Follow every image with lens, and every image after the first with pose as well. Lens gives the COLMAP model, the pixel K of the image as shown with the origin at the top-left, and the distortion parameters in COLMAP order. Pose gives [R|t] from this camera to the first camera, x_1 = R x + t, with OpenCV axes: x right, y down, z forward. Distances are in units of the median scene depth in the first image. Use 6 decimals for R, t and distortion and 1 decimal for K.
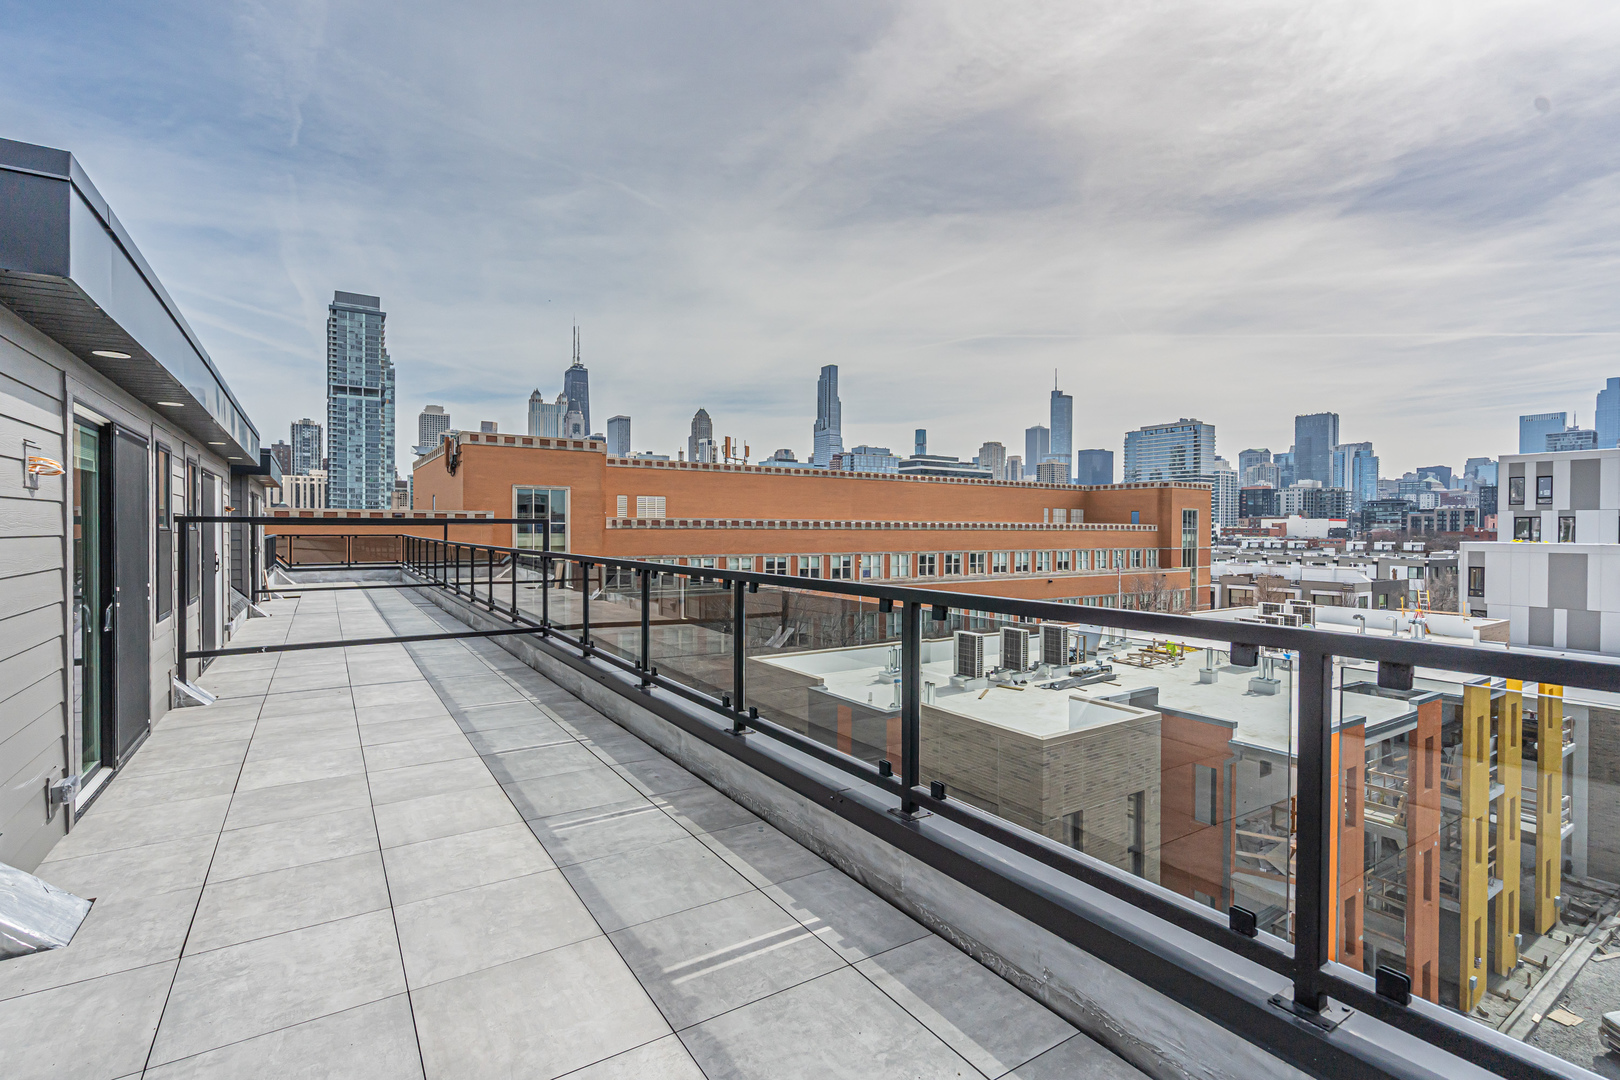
lens RADIAL K [[753.7, 0, 804.9], [0, 753.7, 537.5], [0, 0, 1]] dist [-0.002943, -0.000013]
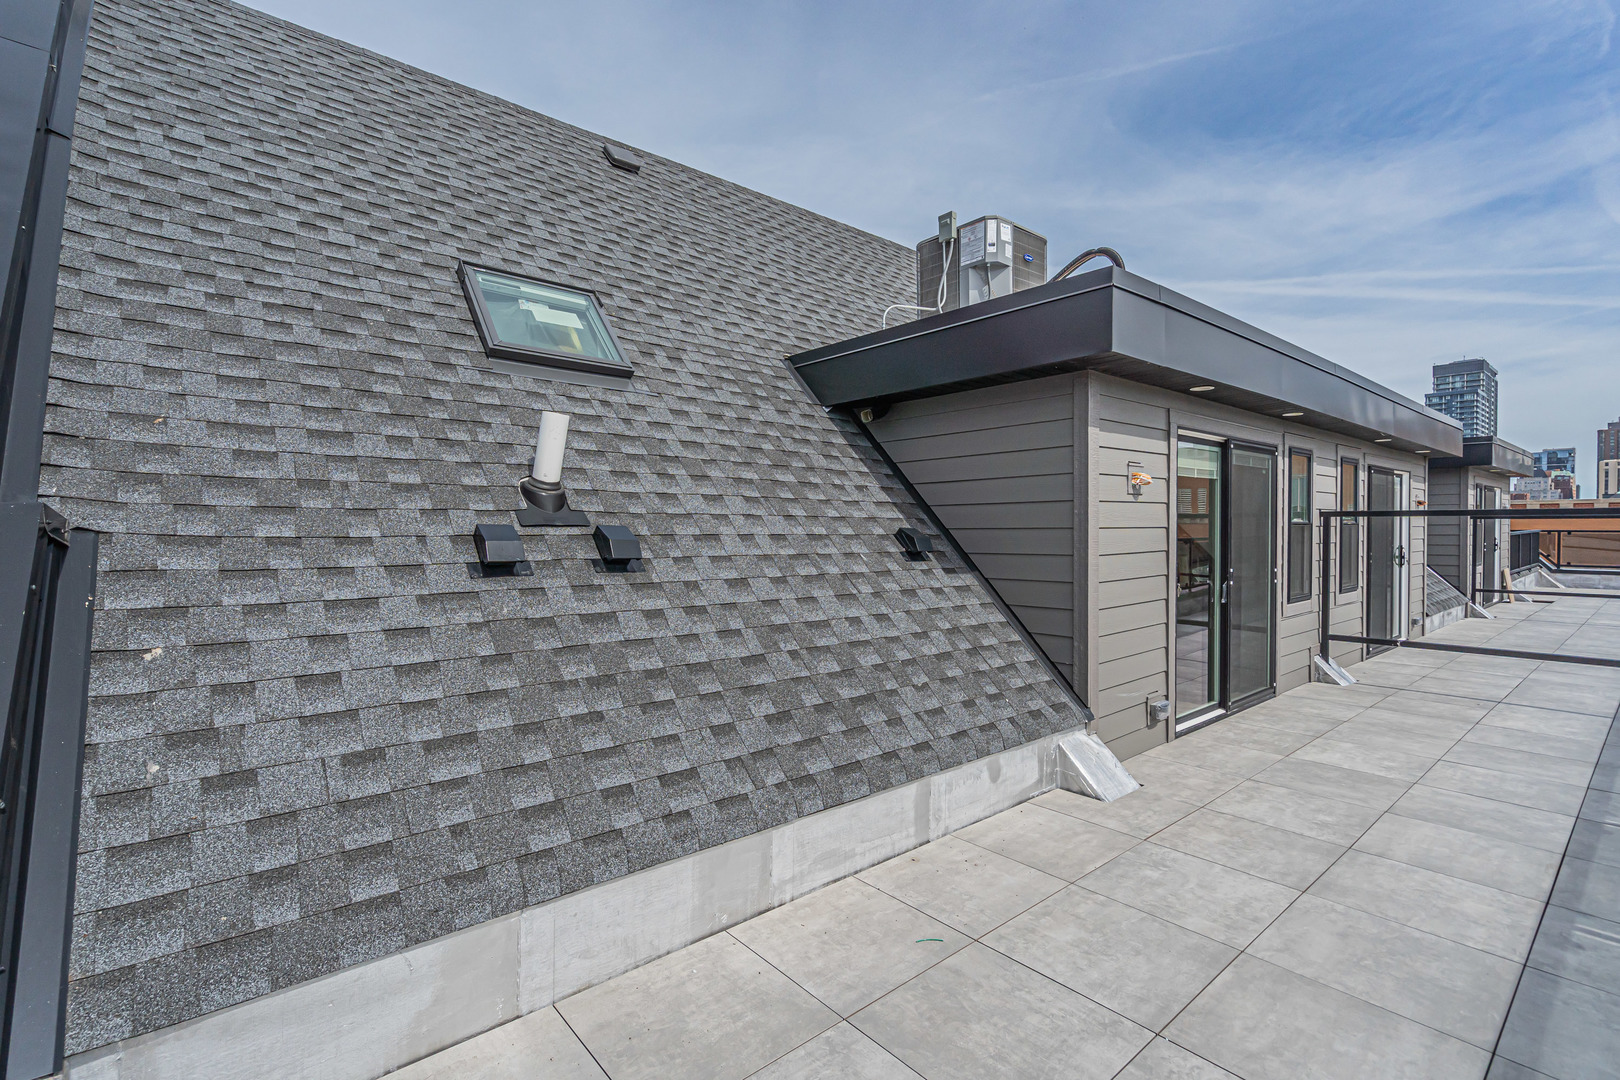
lens RADIAL K [[753.7, 0, 804.9], [0, 753.7, 537.5], [0, 0, 1]] dist [-0.002943, -0.000013]
pose [[0.114522, 0.016574, -0.993282, 0.266517], [-0.010598, 0.999824, 0.015461, 0.001706], [0.993364, 0.008756, 0.114677, 0.146637]]
